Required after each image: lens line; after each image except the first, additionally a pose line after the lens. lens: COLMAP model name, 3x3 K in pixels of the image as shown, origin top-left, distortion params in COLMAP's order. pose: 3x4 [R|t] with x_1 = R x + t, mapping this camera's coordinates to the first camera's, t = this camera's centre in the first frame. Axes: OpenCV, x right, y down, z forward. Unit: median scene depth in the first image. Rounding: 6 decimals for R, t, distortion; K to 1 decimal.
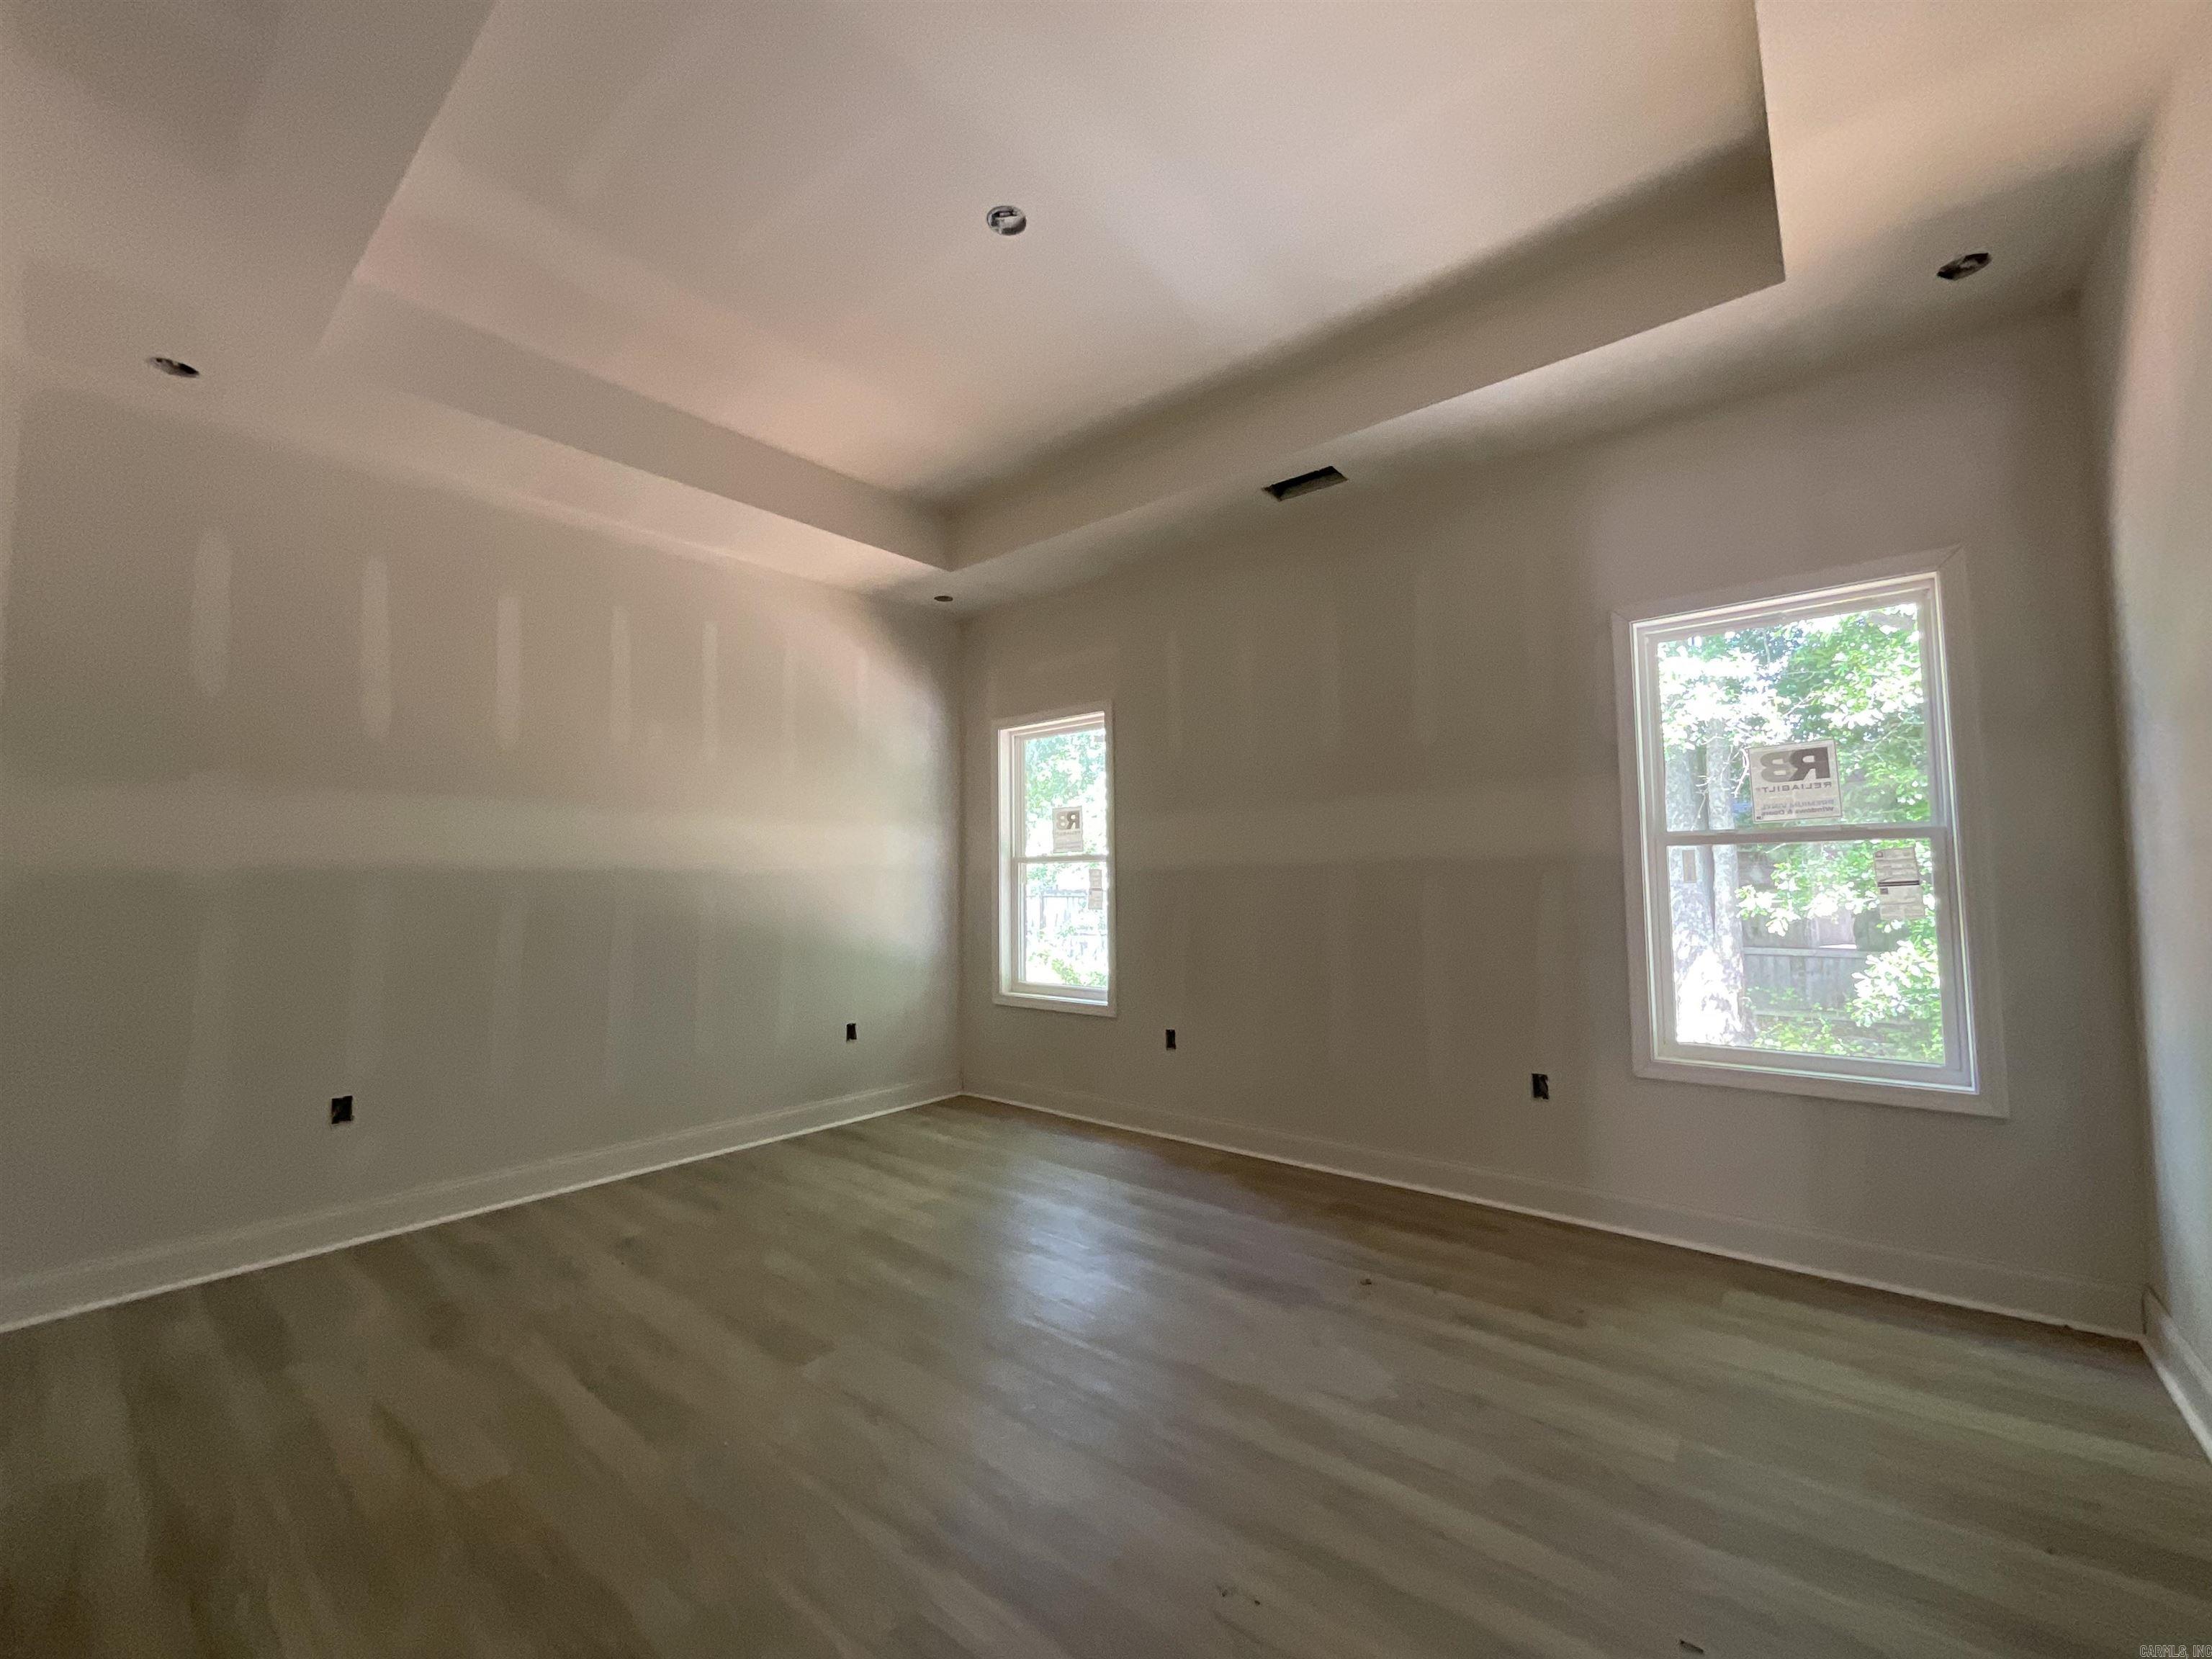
lens RADIAL K [[877.7, 0, 1096.0], [0, 877.7, 816.7], [0, 0, 1]] dist [-0.000190, -0.003583]
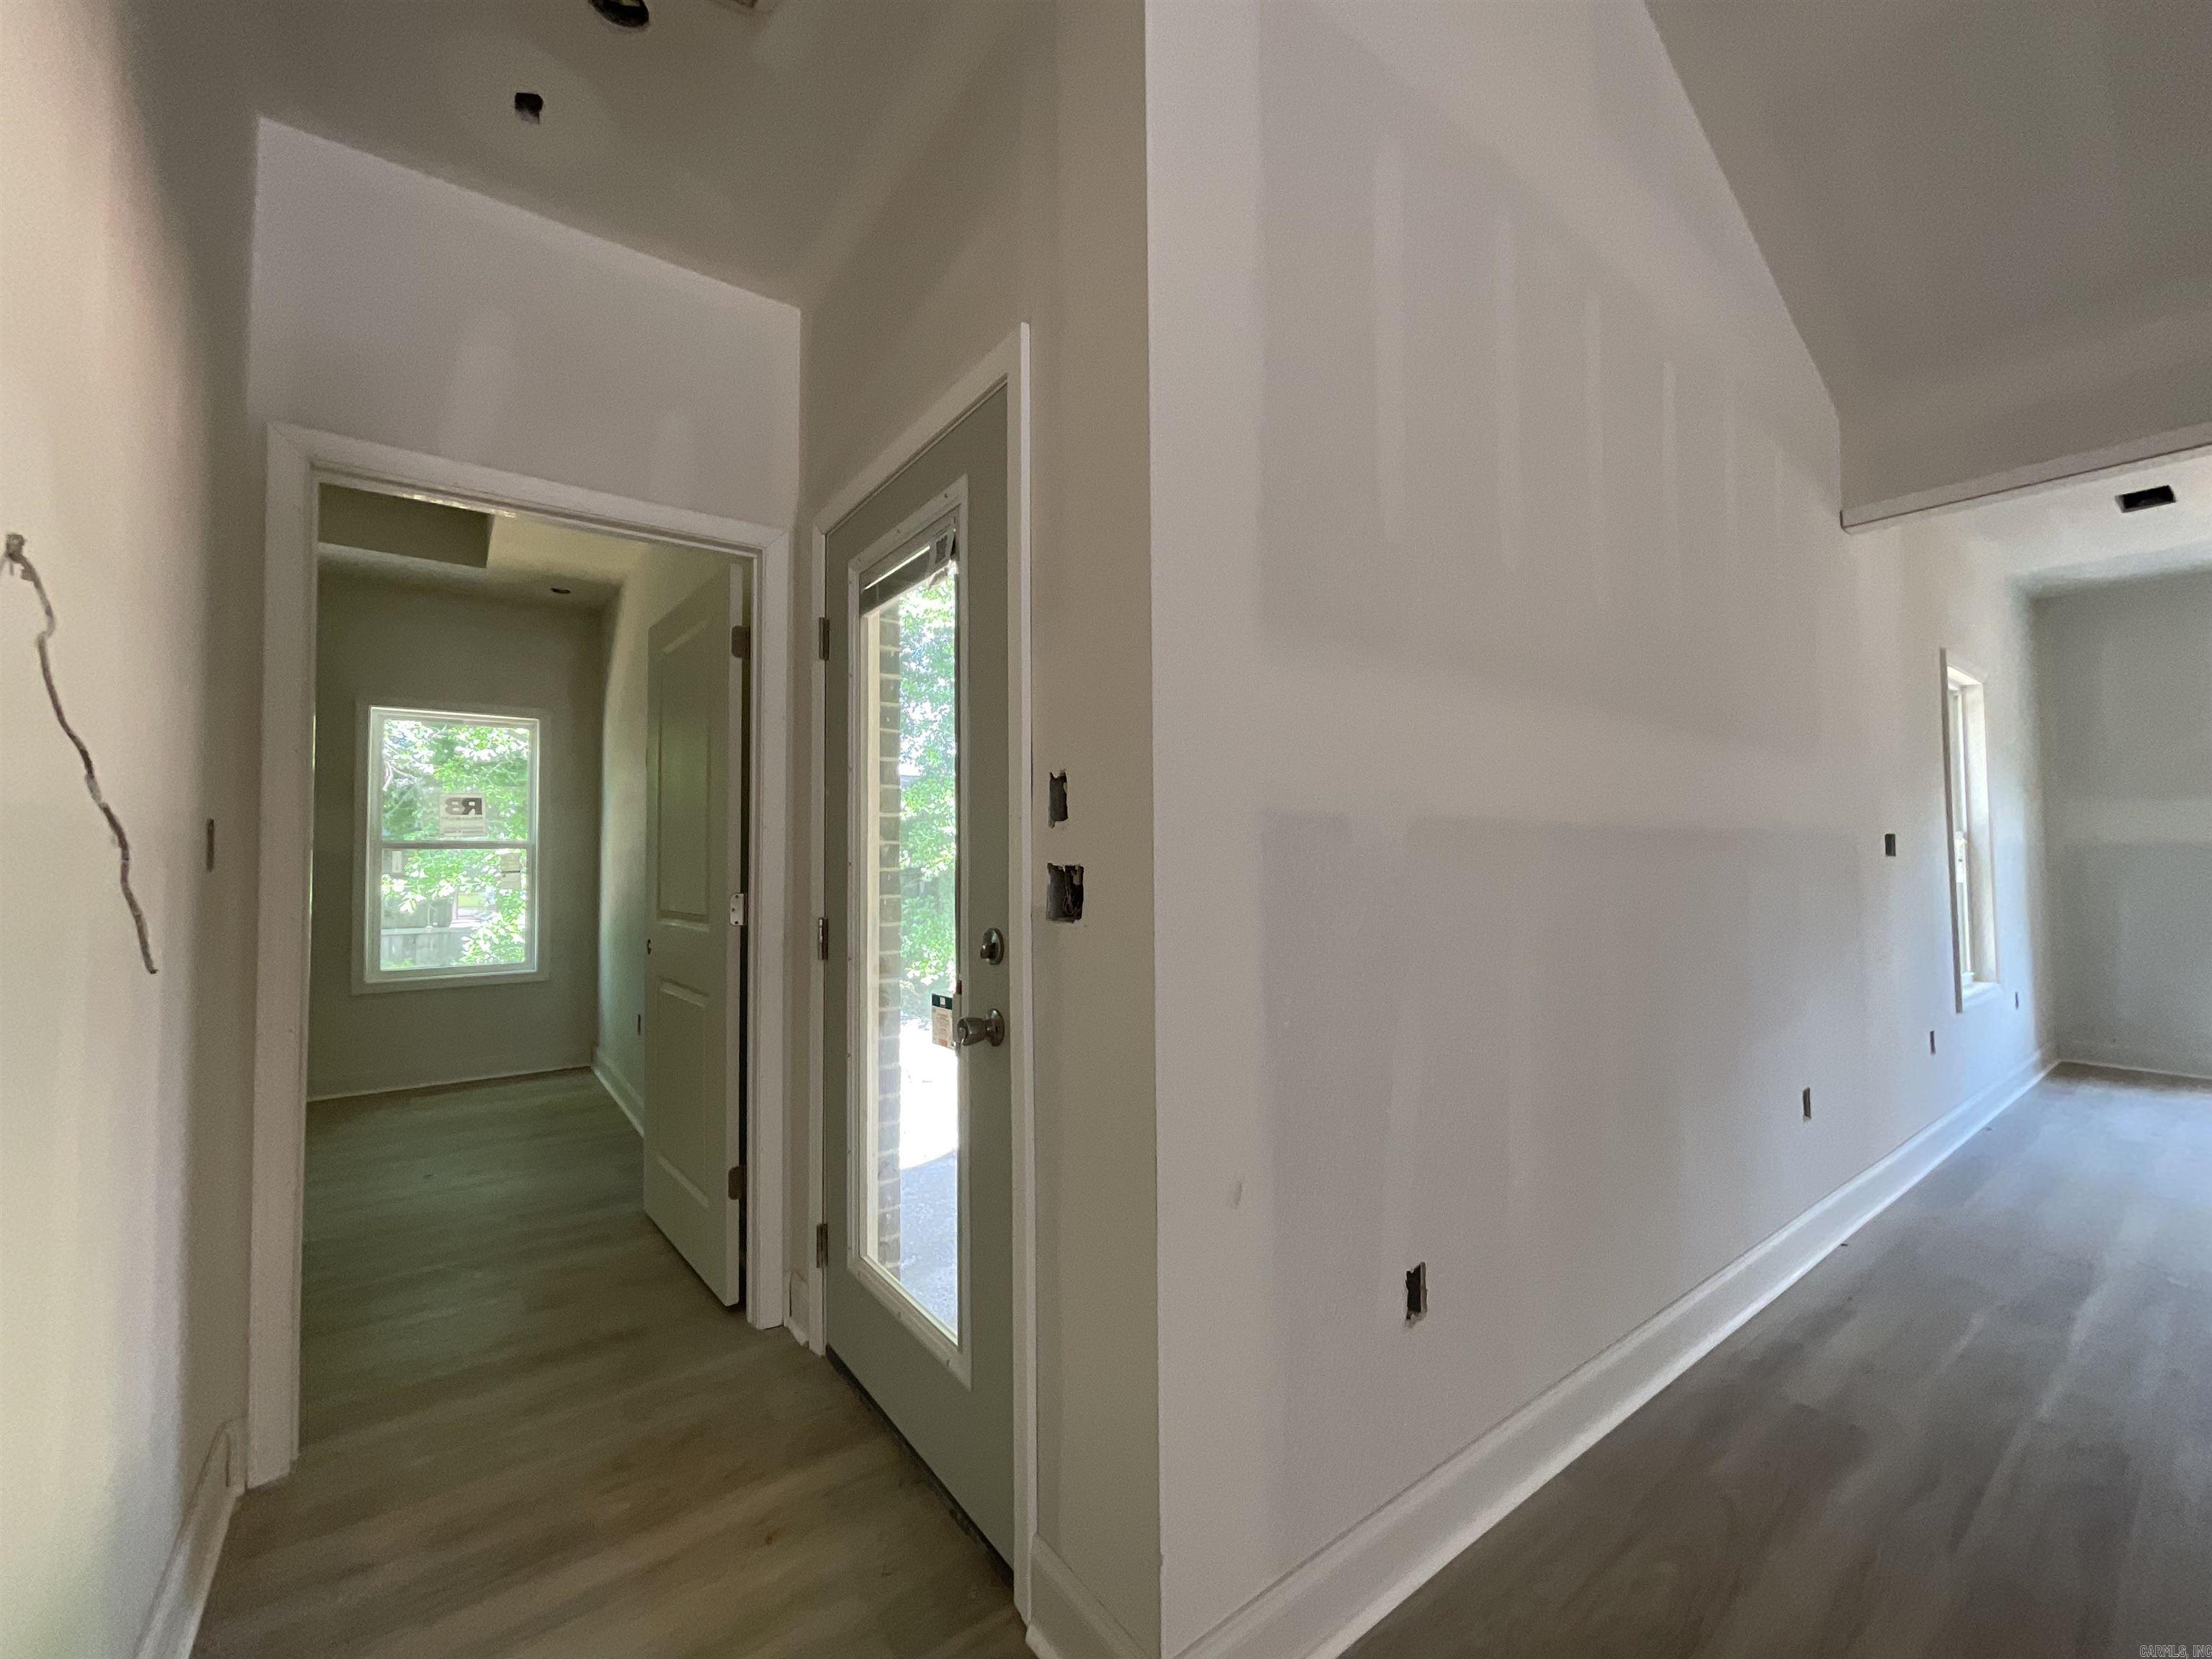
lens RADIAL K [[899.5, 0, 1106.0], [0, 899.5, 829.5], [0, 0, 1]] dist [-0.002615, 0.000366]
pose [[0.220722, 0.034719, 0.974719, -0.308123], [-0.060773, 0.997914, -0.021783, -0.021658], [-0.973442, -0.054429, 0.222371, -0.303701]]
